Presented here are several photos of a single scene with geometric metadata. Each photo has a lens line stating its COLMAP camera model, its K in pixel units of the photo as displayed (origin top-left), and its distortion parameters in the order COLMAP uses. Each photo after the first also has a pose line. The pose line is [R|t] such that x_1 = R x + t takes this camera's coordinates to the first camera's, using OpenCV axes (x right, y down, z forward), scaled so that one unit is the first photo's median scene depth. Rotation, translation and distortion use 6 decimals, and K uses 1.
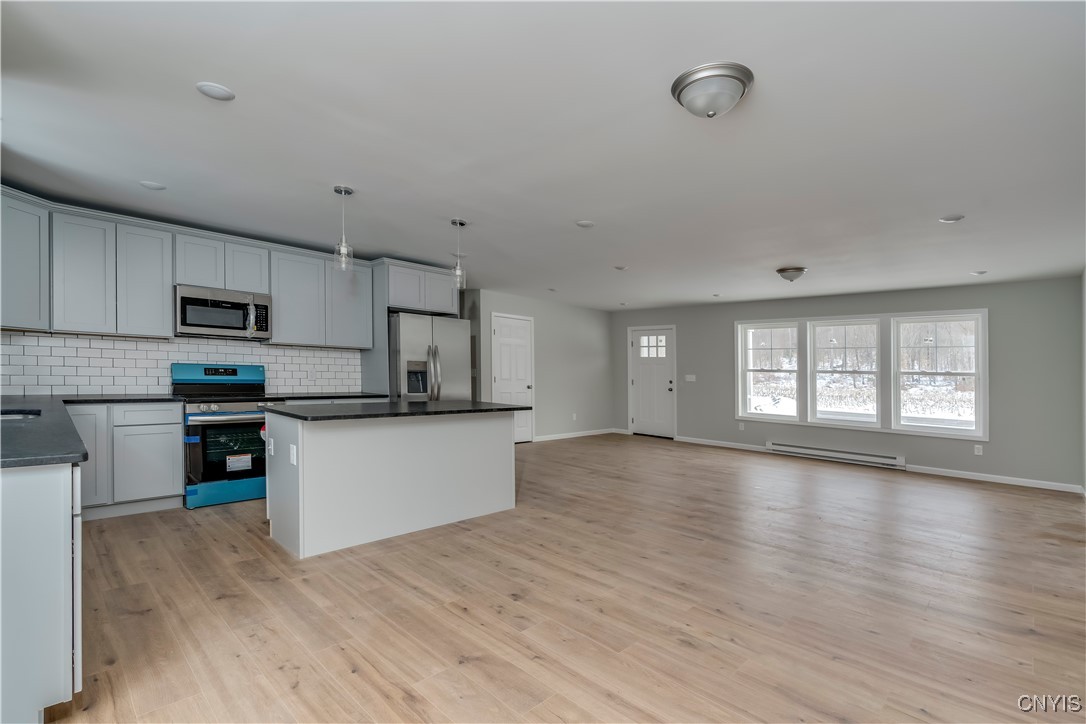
lens RADIAL K [[499.6, 0, 538.7], [0, 499.6, 396.6], [0, 0, 1]] dist [-0.010538, 0.000348]
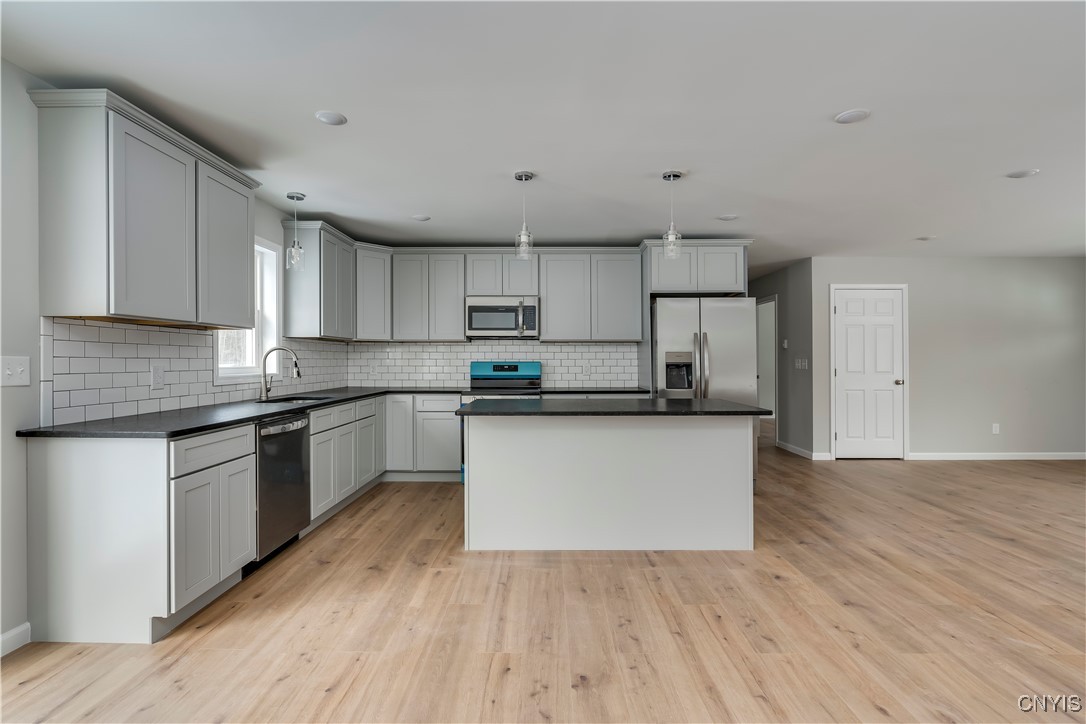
lens RADIAL K [[488.9, 0, 543.1], [0, 488.9, 393.1], [0, 0, 1]] dist [-0.007484, 0.000183]
pose [[0.695358, 0.019744, -0.718393, 0.243140], [-0.016064, 0.999800, 0.011929, -0.007689], [0.718484, 0.003245, 0.695536, 0.291739]]
